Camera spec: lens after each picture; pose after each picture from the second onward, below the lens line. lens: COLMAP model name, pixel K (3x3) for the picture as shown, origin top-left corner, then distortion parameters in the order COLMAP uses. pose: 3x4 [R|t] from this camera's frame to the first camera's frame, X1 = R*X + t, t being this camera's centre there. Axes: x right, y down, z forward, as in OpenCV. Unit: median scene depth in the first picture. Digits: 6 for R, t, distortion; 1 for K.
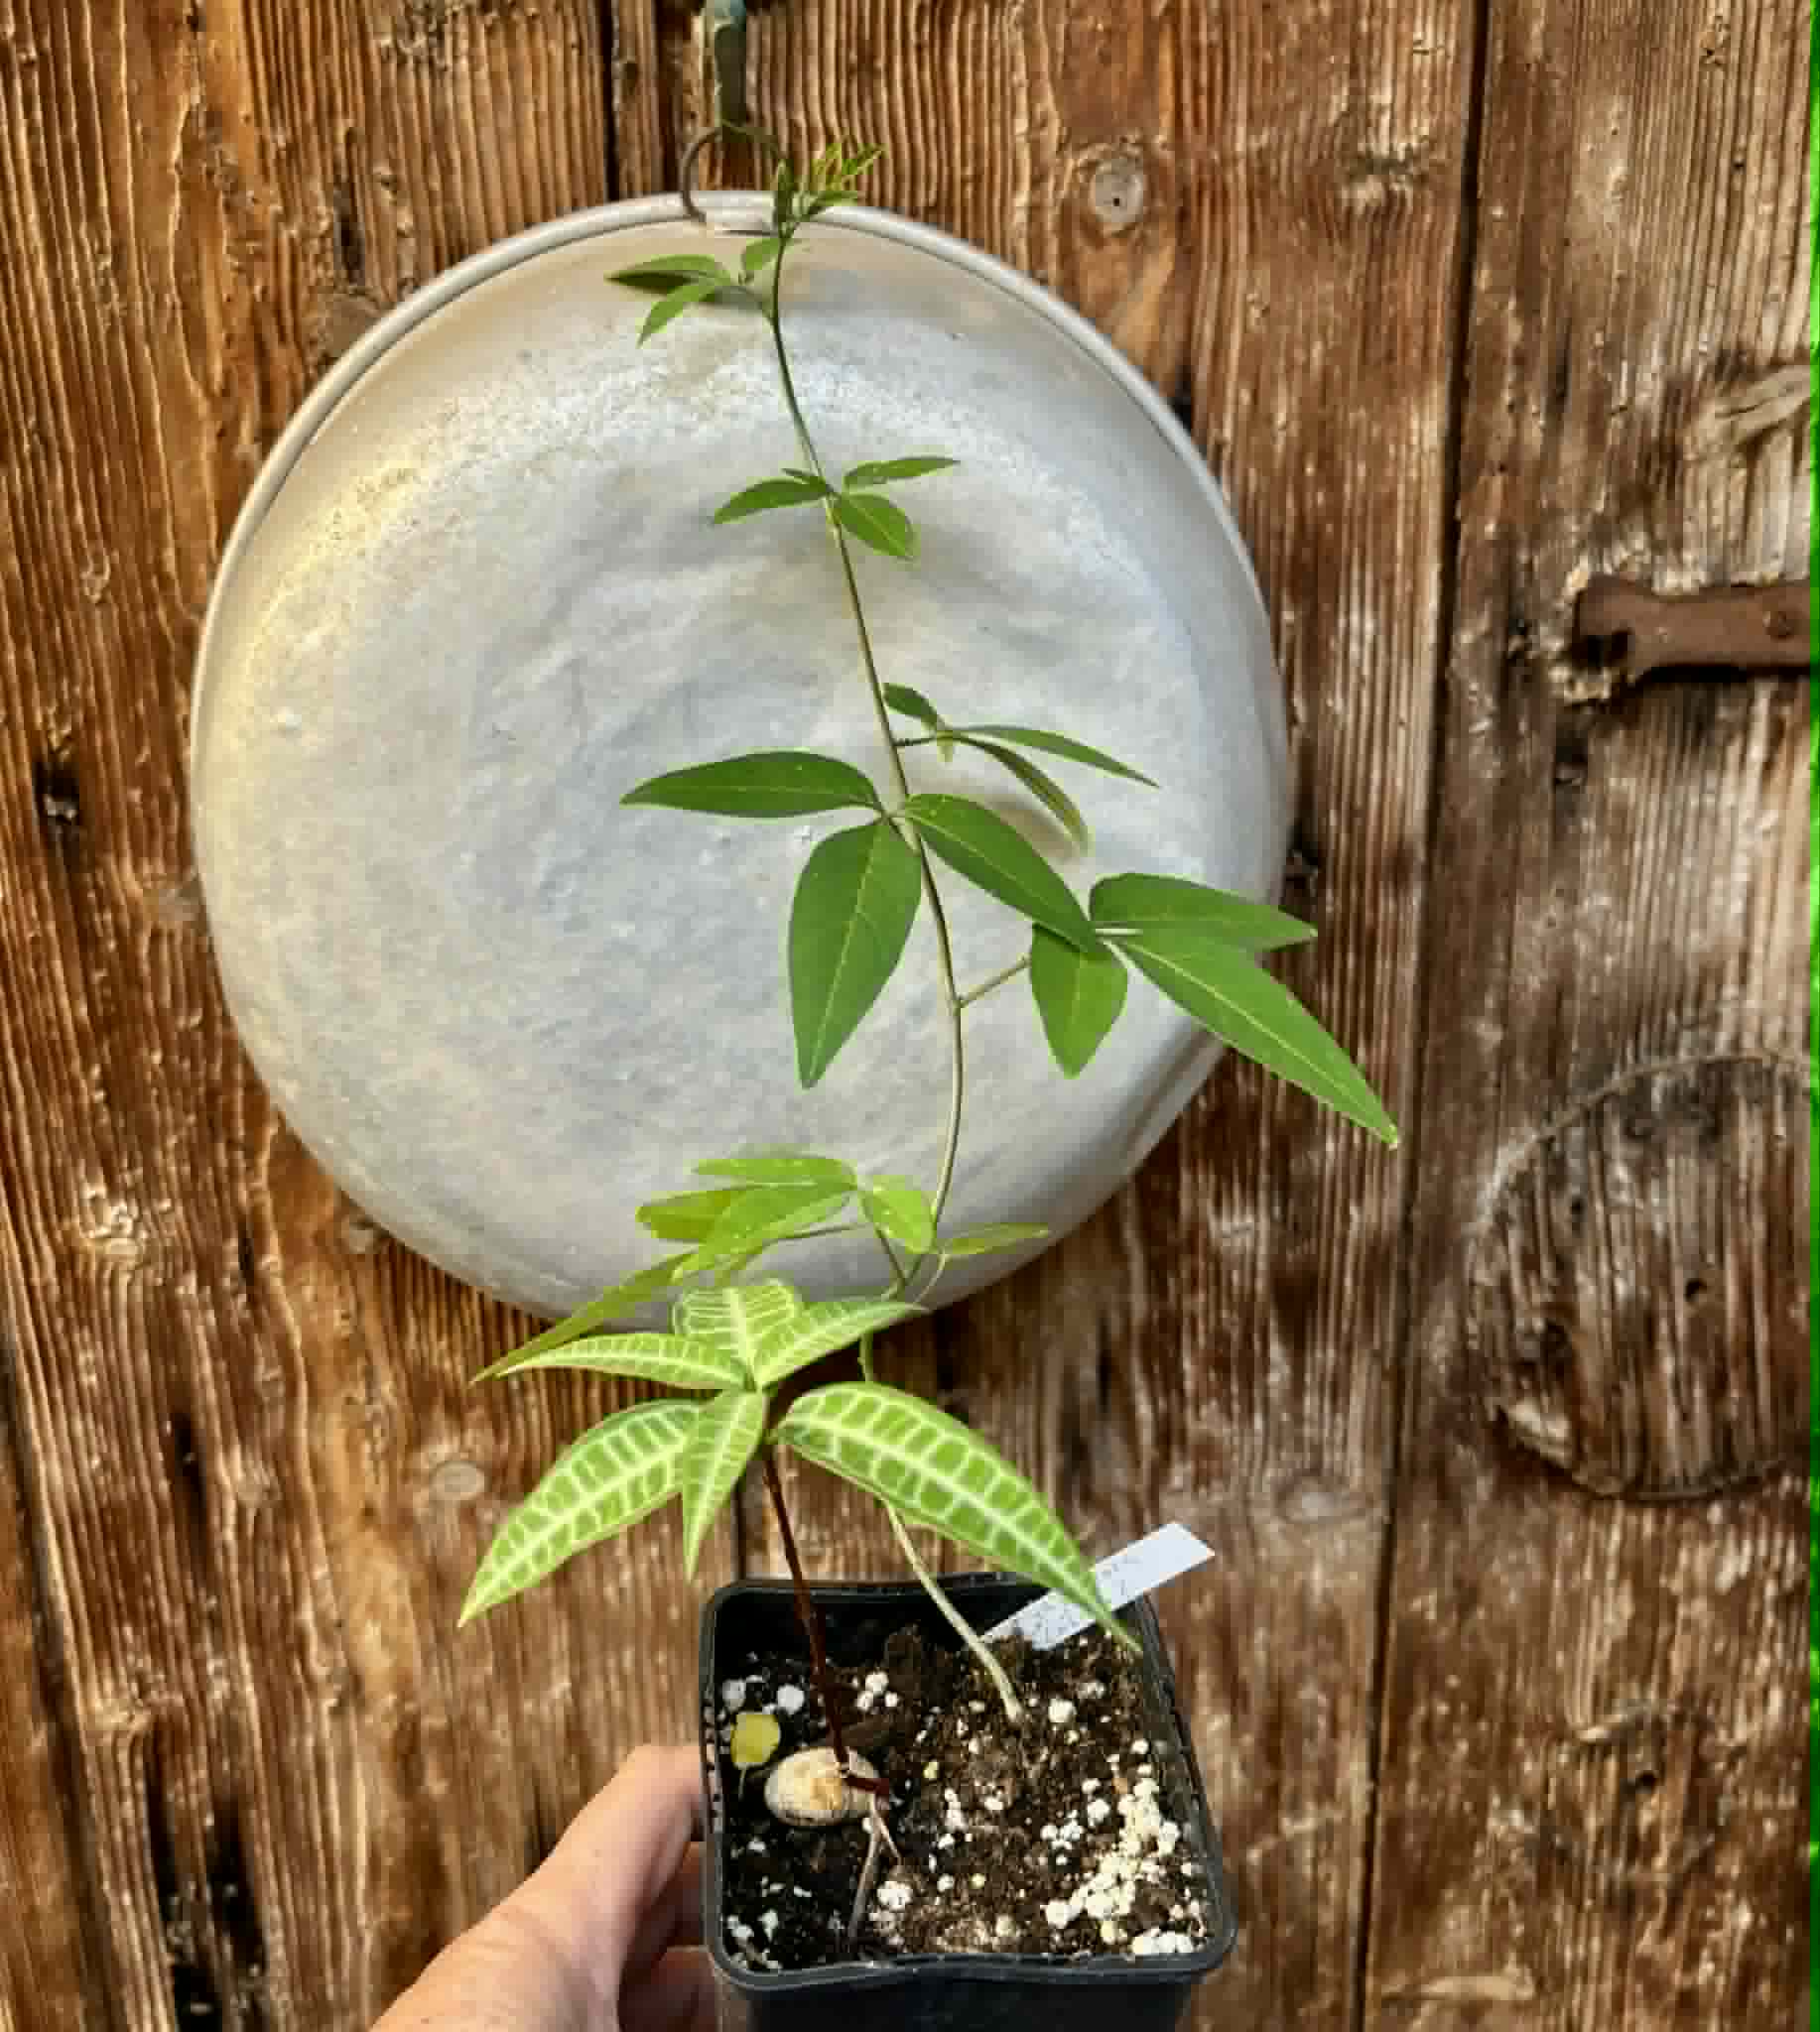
lens RADIAL K [[1700.3, 0, 910.0], [0, 1700.3, 1016.0], [0, 0, 1]] dist [0.001605, -0.002853]
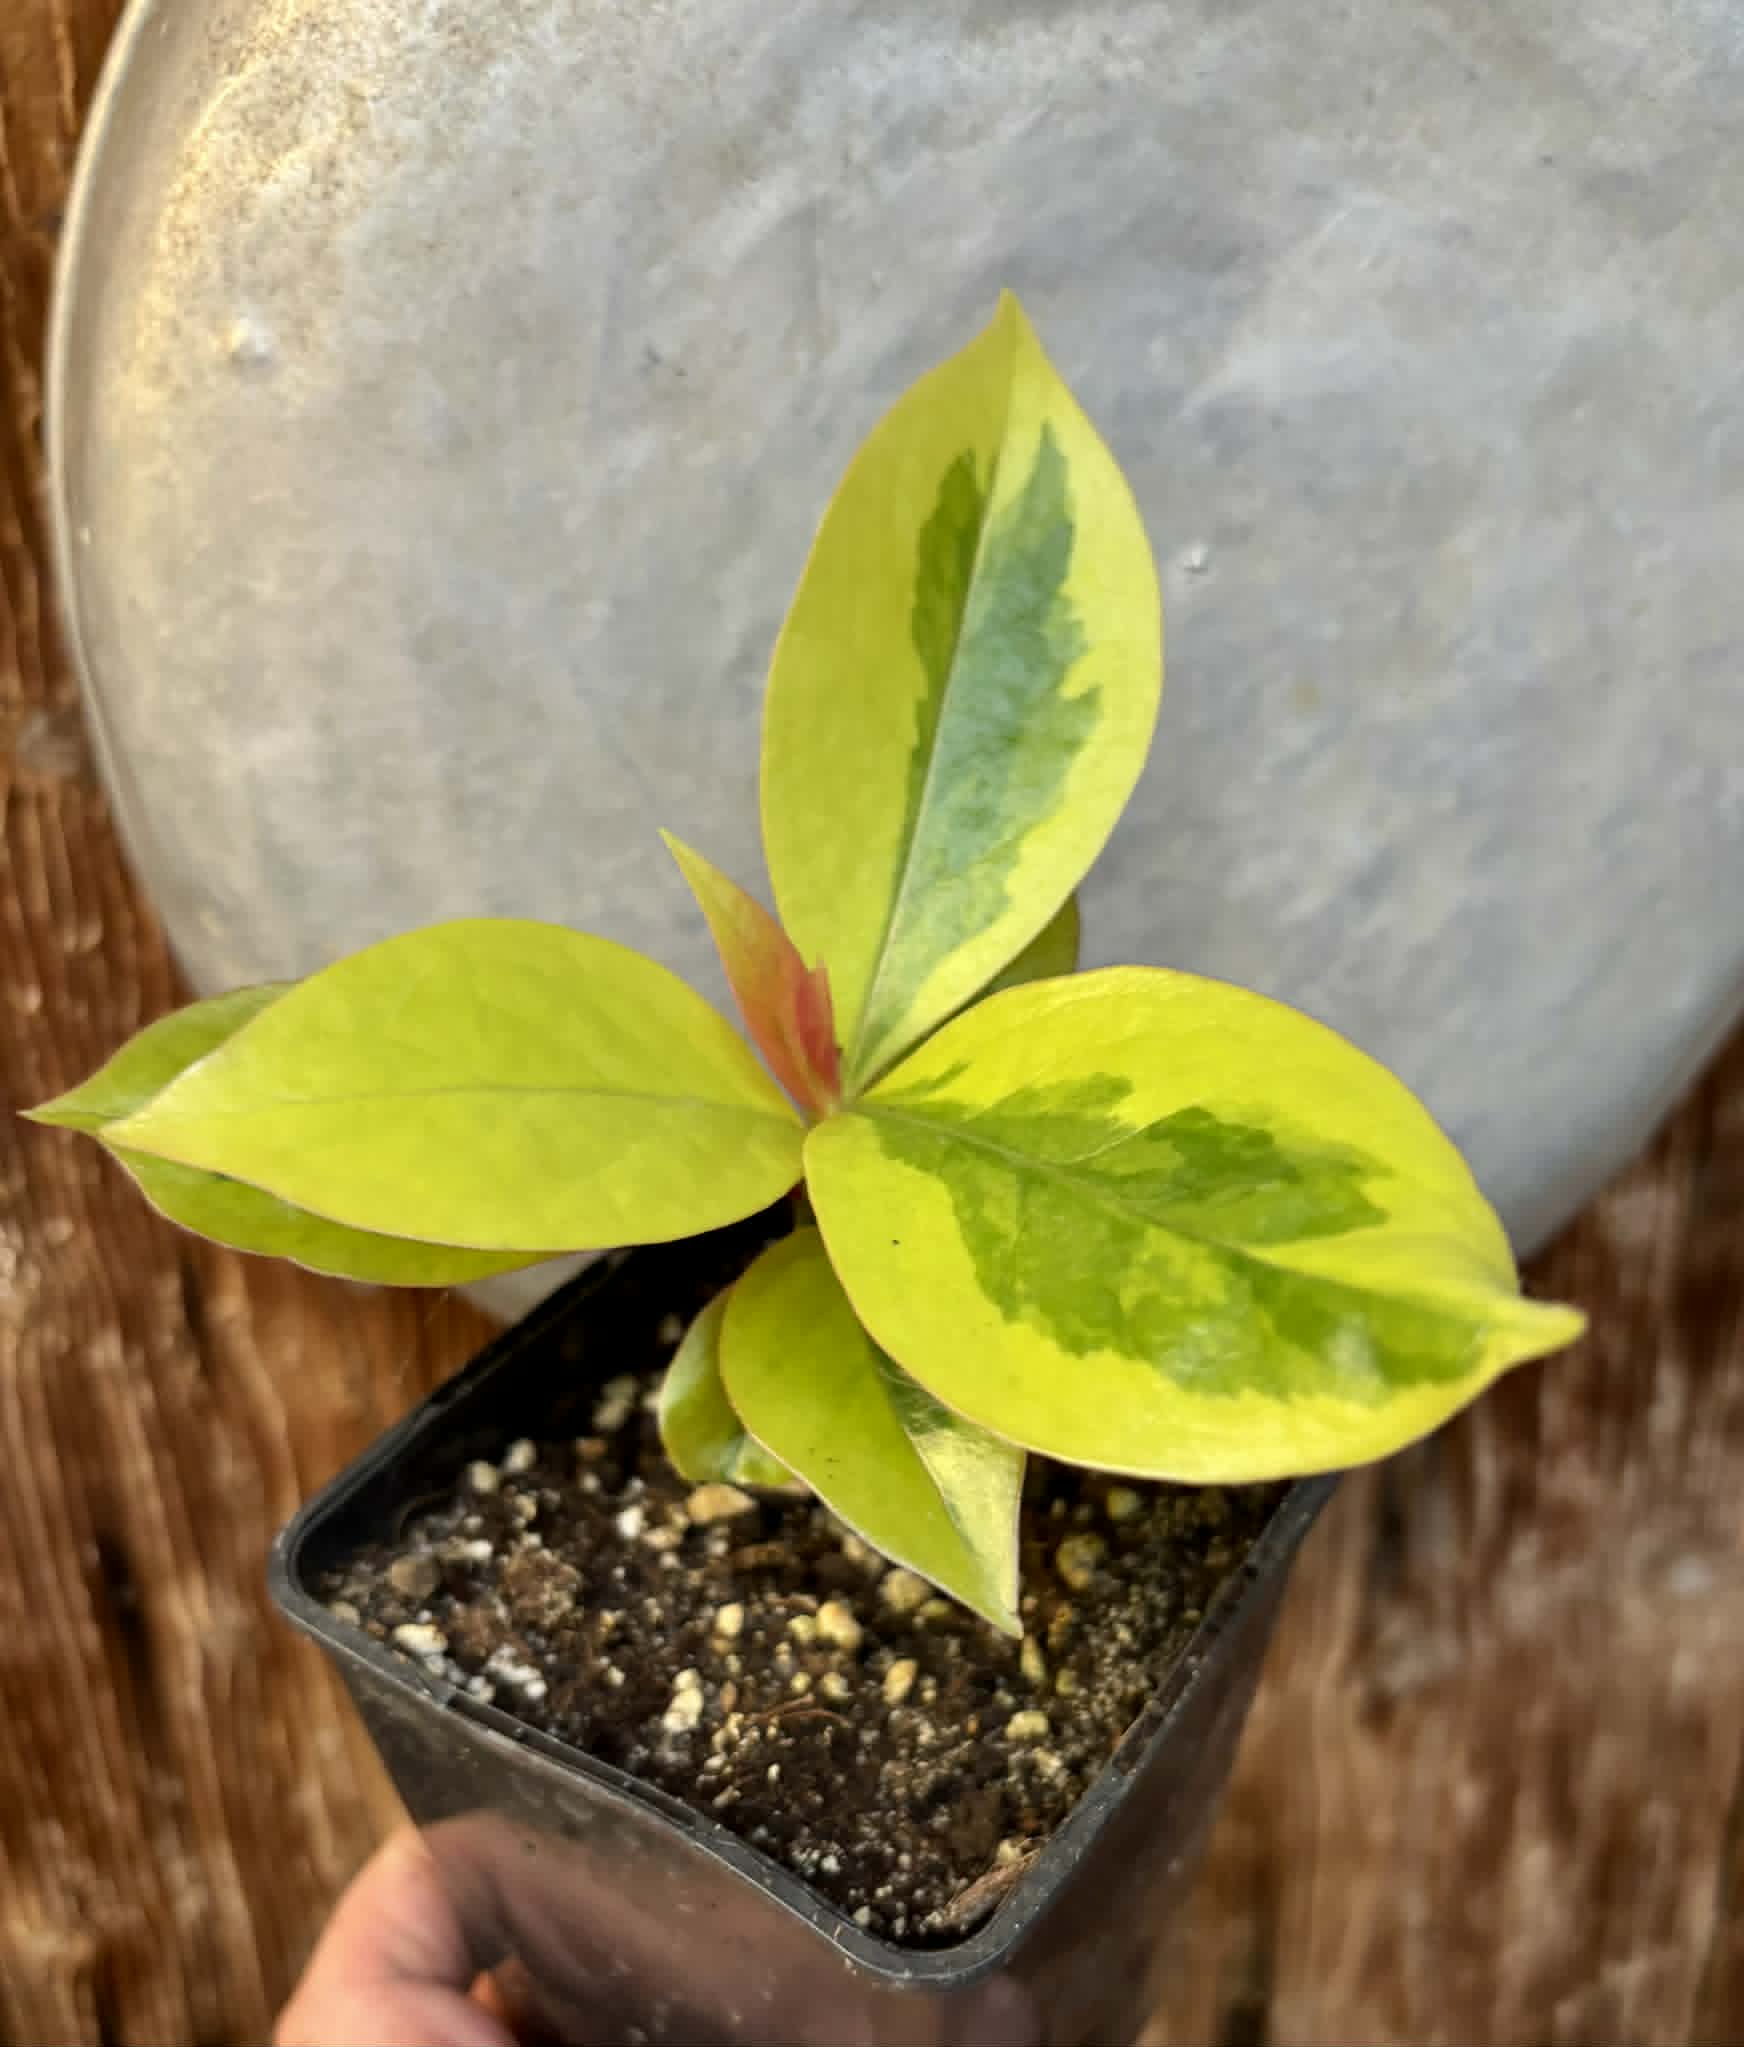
lens RADIAL K [[1783.1, 0, 866.9], [0, 1783.1, 1111.1], [0, 0, 1]] dist [-0.031975, 0.005073]
pose [[0.999421, -0.025339, 0.022698, -0.146315], [0.022907, 0.994556, 0.101650, 0.005841], [-0.025150, -0.101071, 0.994561, 0.326511]]
